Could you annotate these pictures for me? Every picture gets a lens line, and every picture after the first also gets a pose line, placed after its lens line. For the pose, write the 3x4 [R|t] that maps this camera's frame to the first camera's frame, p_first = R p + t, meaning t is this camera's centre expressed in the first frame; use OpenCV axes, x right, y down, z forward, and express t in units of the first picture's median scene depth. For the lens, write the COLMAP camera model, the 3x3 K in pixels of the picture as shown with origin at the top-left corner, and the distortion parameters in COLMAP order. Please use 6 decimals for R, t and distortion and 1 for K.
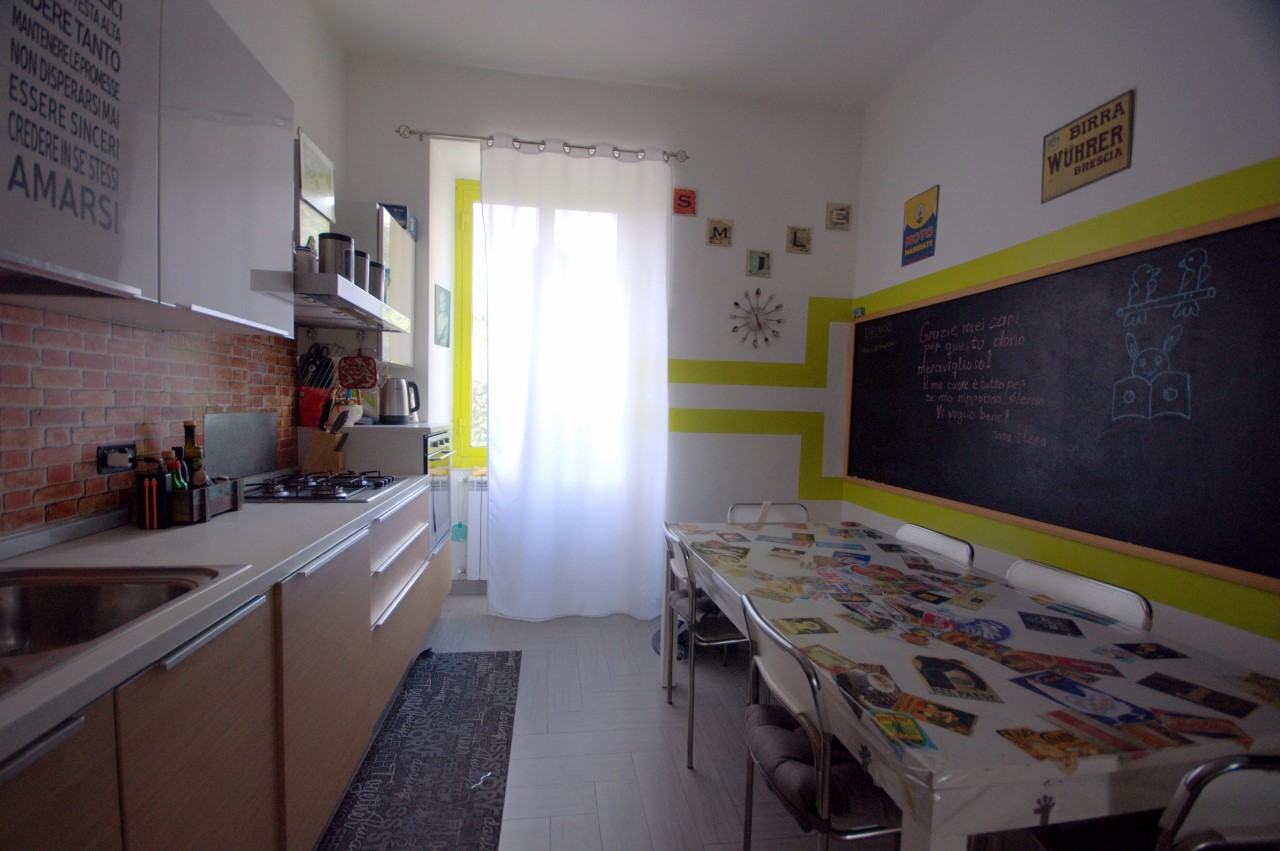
lens RADIAL K [[563.9, 0, 622.8], [0, 563.9, 432.6], [0, 0, 1]] dist [0.010757, -0.017375]
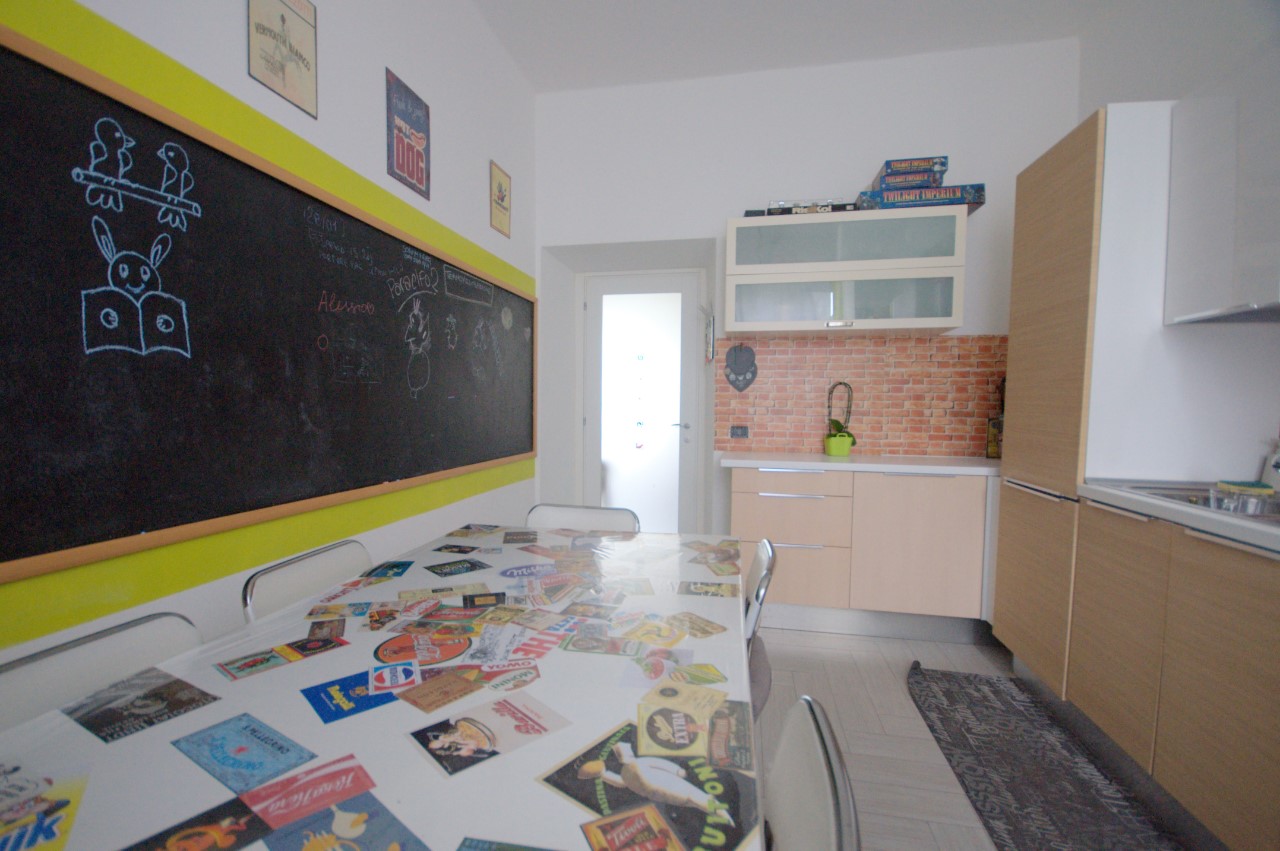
lens RADIAL K [[558.5, 0, 632.5], [0, 558.5, 434.1], [0, 0, 1]] dist [0.000156, 0.000290]
pose [[-0.942747, -0.052870, 0.329292, 0.107531], [-0.020013, 0.994544, 0.102385, -0.008360], [-0.332908, 0.089933, -0.938661, 1.425135]]
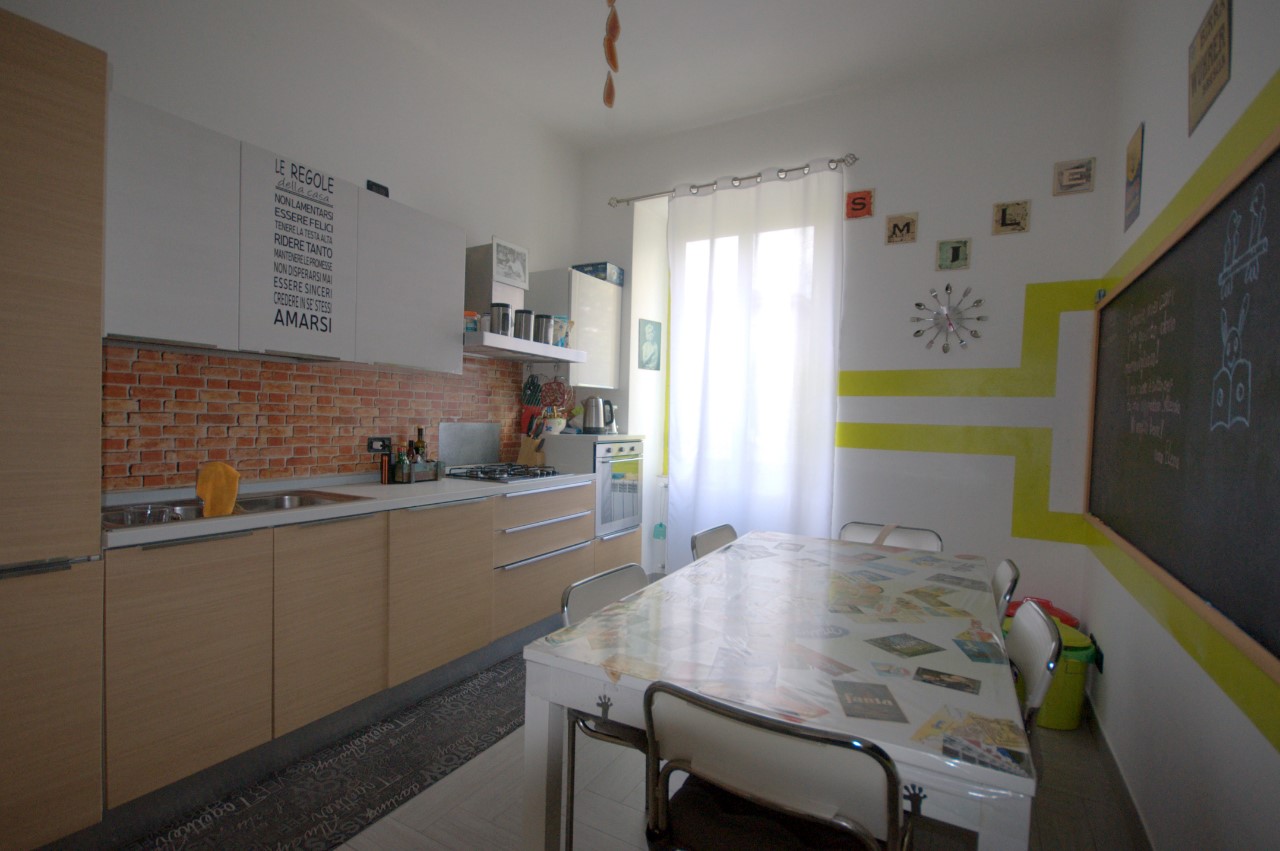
lens RADIAL K [[620.6, 0, 621.4], [0, 620.6, 431.3], [0, 0, 1]] dist [0.001131, 0.000526]
pose [[0.781707, 0.008761, -0.623584, 0.801662], [-0.034964, 0.998944, -0.029796, 0.028482], [0.622665, 0.045095, 0.781188, -0.077011]]
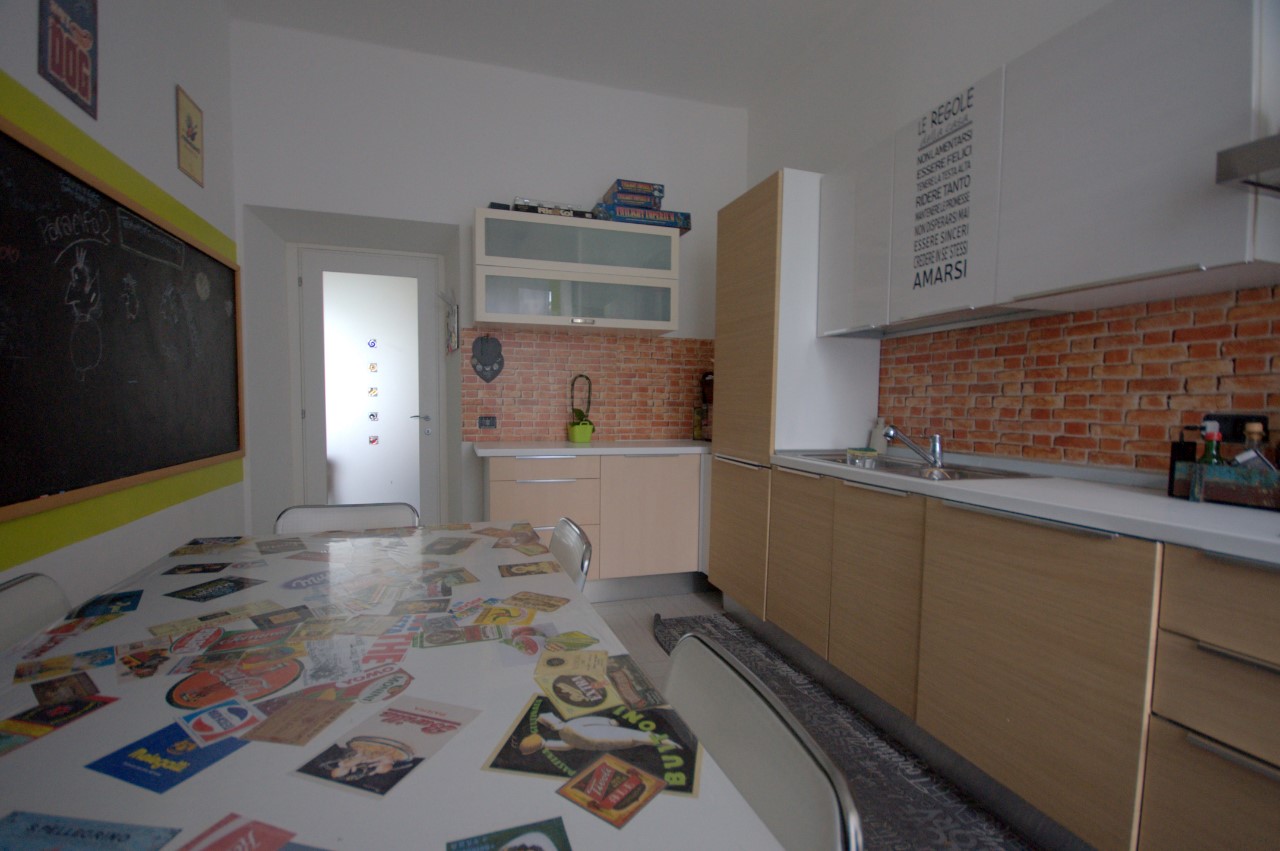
lens RADIAL K [[552.6, 0, 615.5], [0, 552.6, 432.4], [0, 0, 1]] dist [0.011512, -0.012473]
pose [[-0.988529, -0.029764, -0.148069, 0.240037], [-0.044062, 0.994574, 0.094236, 0.008501], [0.144461, 0.099679, -0.984477, 1.452591]]
